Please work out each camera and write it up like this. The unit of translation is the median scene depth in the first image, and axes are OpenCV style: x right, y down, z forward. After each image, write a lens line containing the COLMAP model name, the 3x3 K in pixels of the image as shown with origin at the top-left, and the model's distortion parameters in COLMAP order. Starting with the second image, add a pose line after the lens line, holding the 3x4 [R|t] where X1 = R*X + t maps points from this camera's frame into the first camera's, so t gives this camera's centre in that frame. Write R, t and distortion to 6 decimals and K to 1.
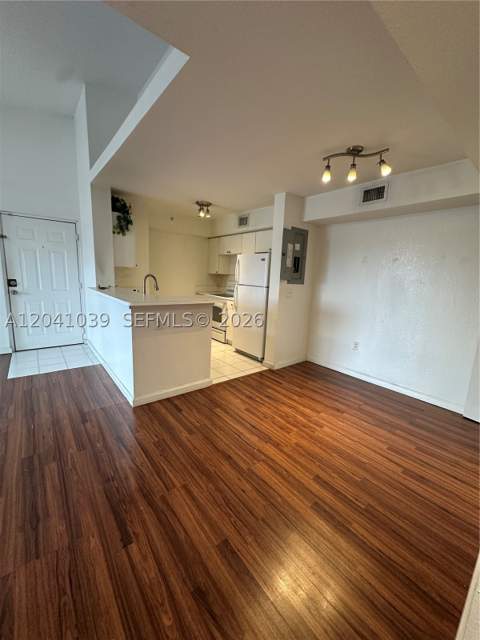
lens RADIAL K [[256.7, 0, 237.9], [0, 256.7, 318.1], [0, 0, 1]] dist [-0.000492, 0.000072]
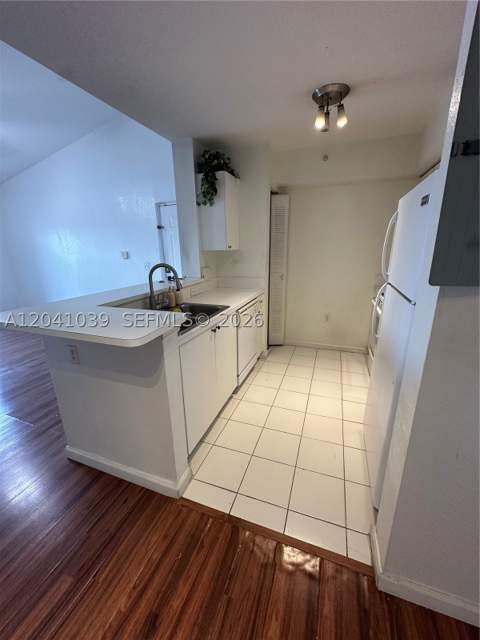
lens RADIAL K [[256.7, 0, 237.9], [0, 256.7, 318.1], [0, 0, 1]] dist [-0.000492, 0.000072]
pose [[0.511725, 0.182400, -0.839564, 0.251856], [-0.106300, 0.983137, 0.148801, -0.131964], [0.852548, 0.013101, 0.522485, 0.712774]]
